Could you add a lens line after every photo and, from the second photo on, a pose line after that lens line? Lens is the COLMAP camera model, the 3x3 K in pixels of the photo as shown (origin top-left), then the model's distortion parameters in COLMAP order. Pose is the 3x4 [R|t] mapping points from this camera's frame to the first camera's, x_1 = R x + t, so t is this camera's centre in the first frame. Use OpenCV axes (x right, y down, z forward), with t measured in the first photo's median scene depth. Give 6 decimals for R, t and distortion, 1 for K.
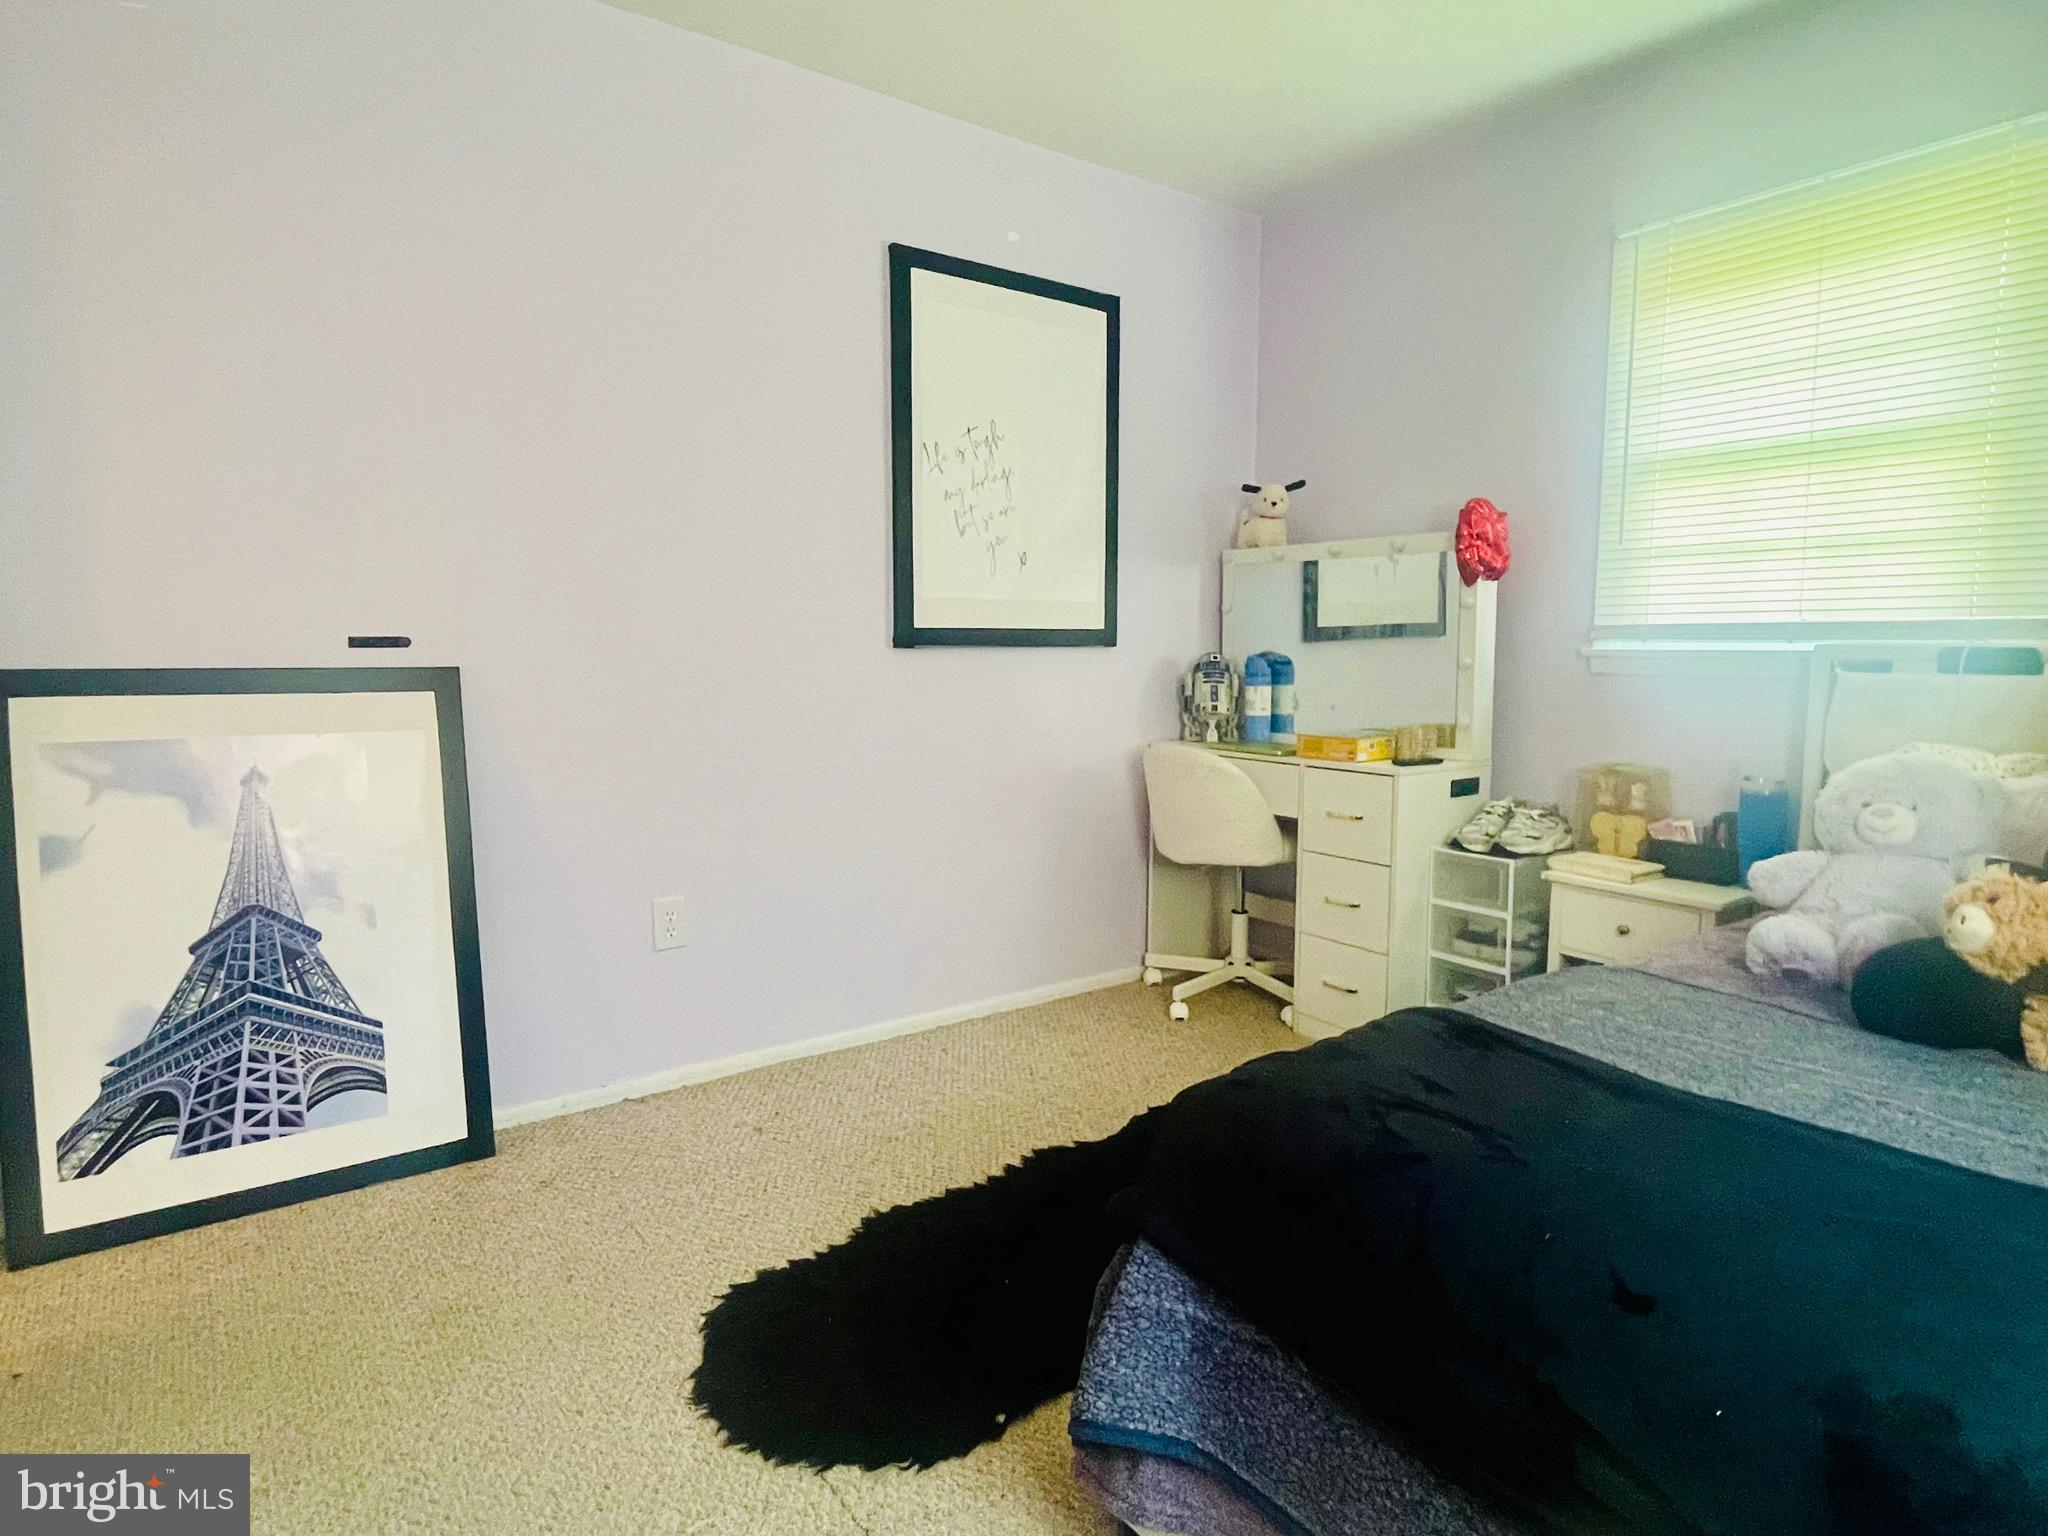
lens RADIAL K [[1133.0, 0, 1024.7], [0, 1133.0, 763.2], [0, 0, 1]] dist [-0.003961, -0.000128]
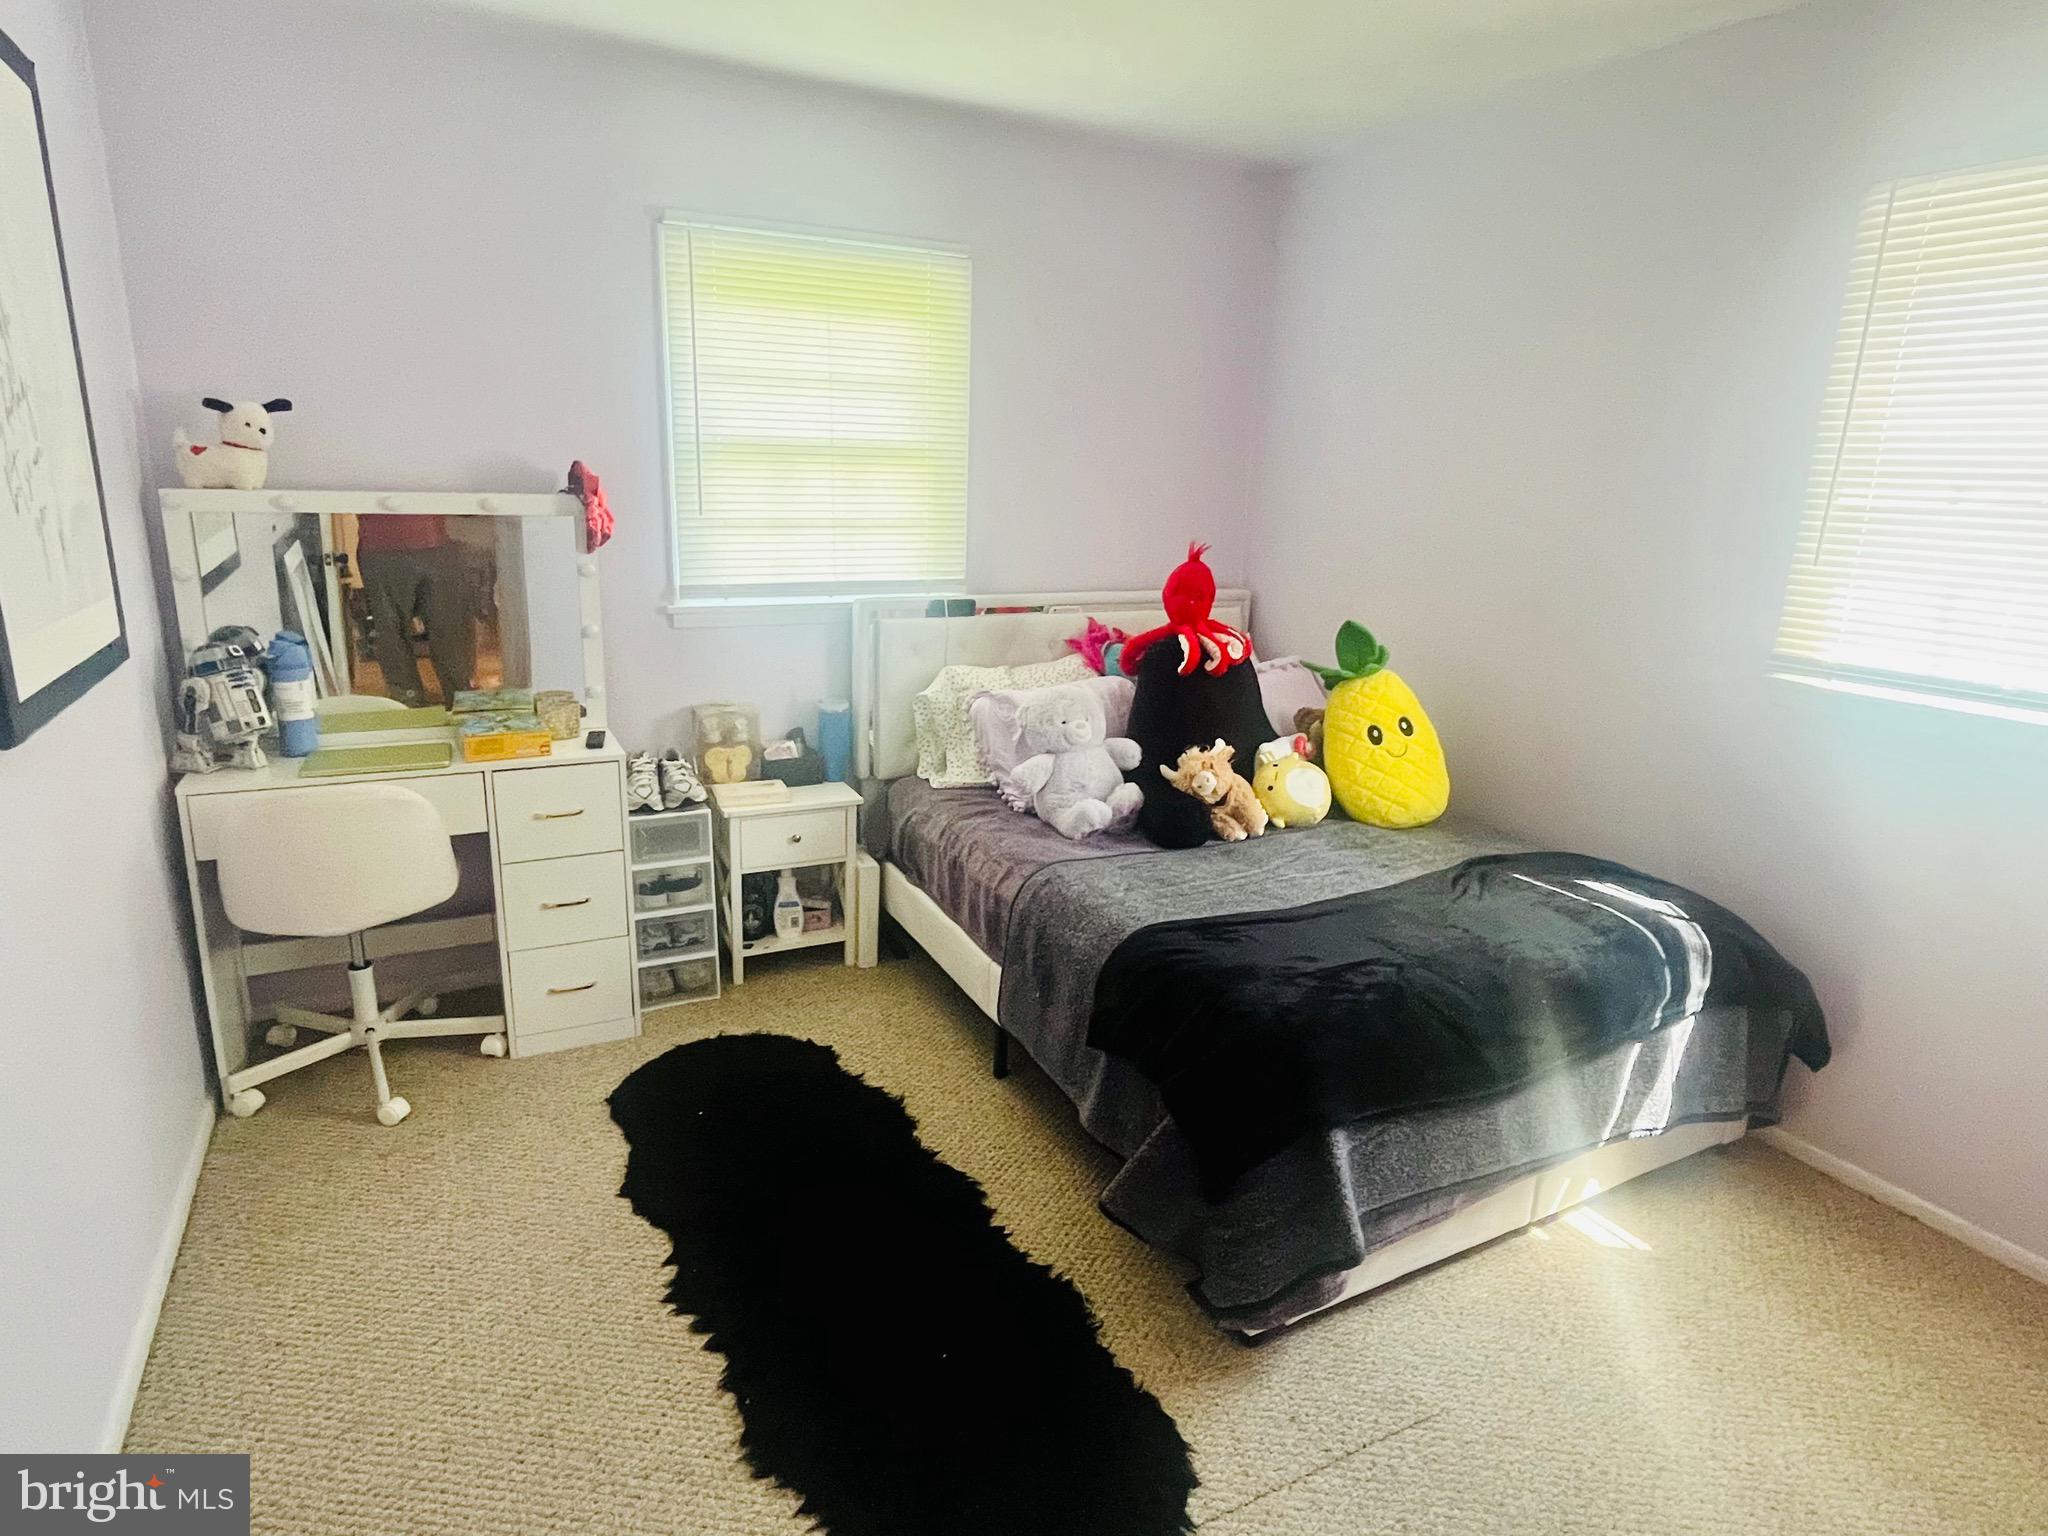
lens RADIAL K [[1133.0, 0, 1018.6], [0, 1133.0, 770.5], [0, 0, 1]] dist [-0.003961, -0.000128]
pose [[0.158087, -0.249355, 0.955422, -0.568716], [0.075324, 0.967815, 0.240126, -0.193657], [-0.984548, 0.034006, 0.171781, 0.501477]]
